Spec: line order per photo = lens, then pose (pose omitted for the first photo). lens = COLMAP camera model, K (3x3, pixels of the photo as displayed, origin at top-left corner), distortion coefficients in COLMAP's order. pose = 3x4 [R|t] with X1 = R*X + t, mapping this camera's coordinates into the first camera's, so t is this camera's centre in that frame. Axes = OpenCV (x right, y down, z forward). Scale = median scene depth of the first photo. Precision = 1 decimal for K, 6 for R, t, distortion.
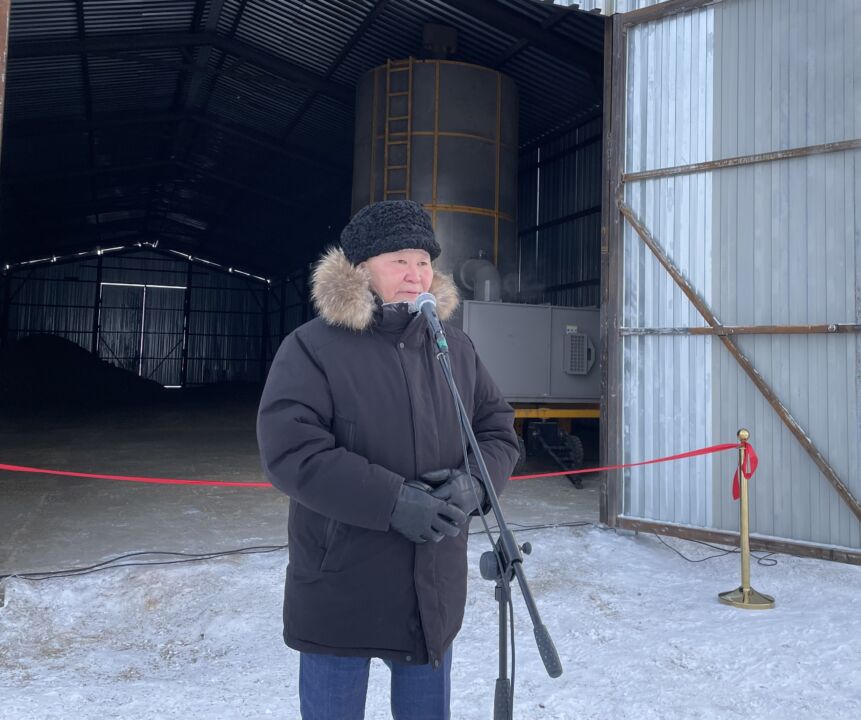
lens RADIAL K [[814.3, 0, 484.4], [0, 814.3, 298.6], [0, 0, 1]] dist [0.064240, -0.093675]
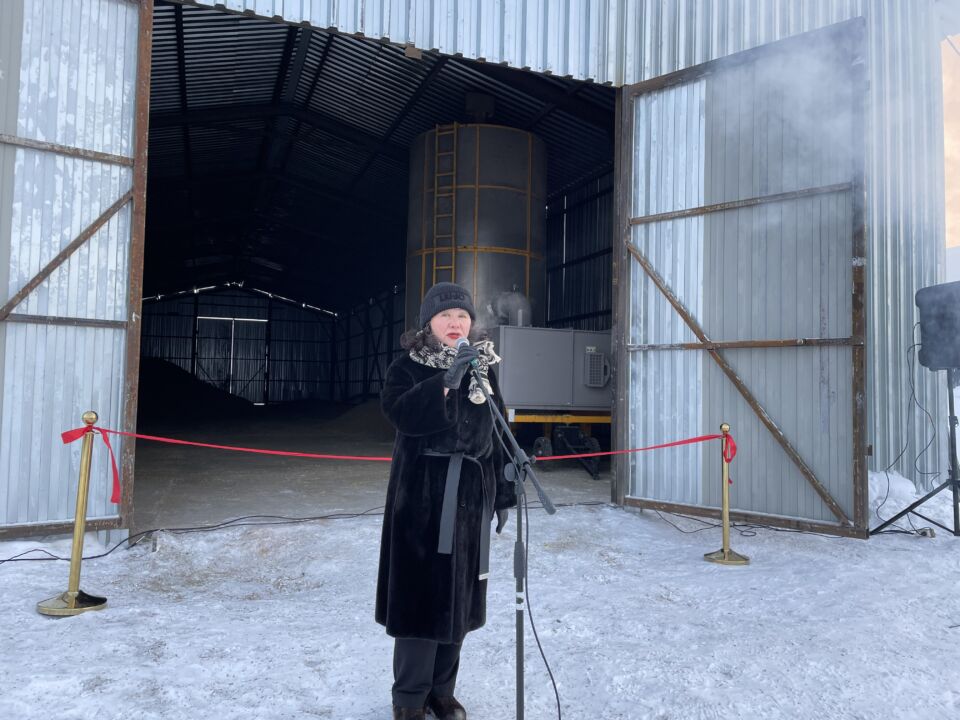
lens RADIAL K [[711.8, 0, 474.6], [0, 711.8, 352.2], [0, 0, 1]] dist [0.069106, -0.101258]
pose [[0.997933, -0.004362, -0.064119, 0.005905], [0.006390, 0.999485, 0.031457, 0.012126], [0.063949, -0.031802, 0.997446, -0.086277]]
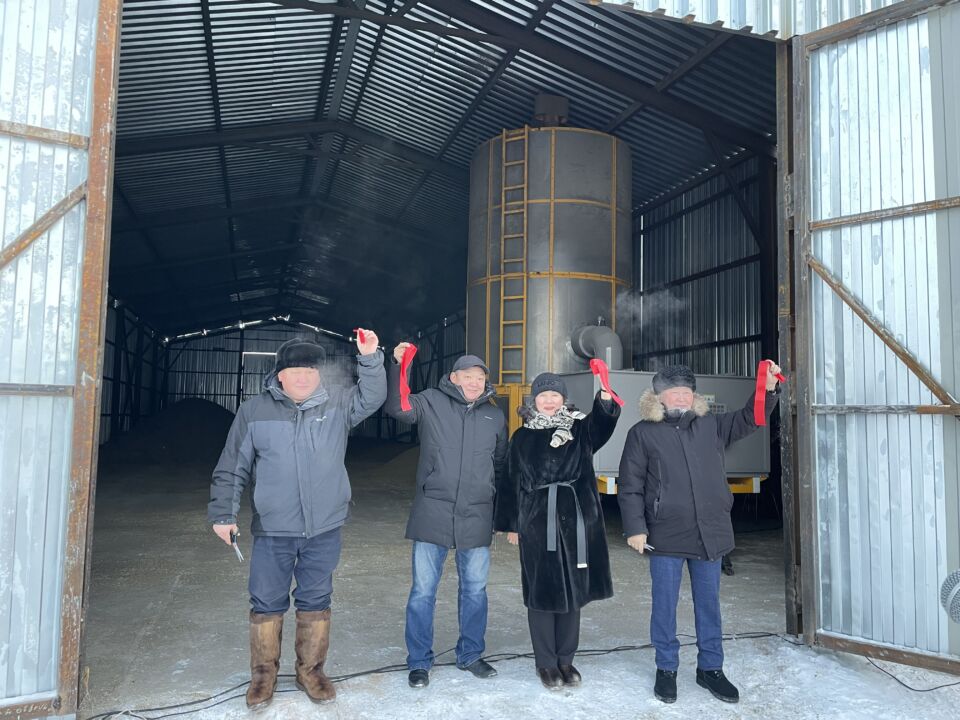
lens RADIAL K [[711.8, 0, 474.6], [0, 711.8, 352.2], [0, 0, 1]] dist [0.069106, -0.101258]
pose [[0.991930, -0.015865, -0.125792, -0.084606], [0.014474, 0.999824, -0.011963, -0.014289], [0.125959, 0.010046, 0.991985, 0.225614]]
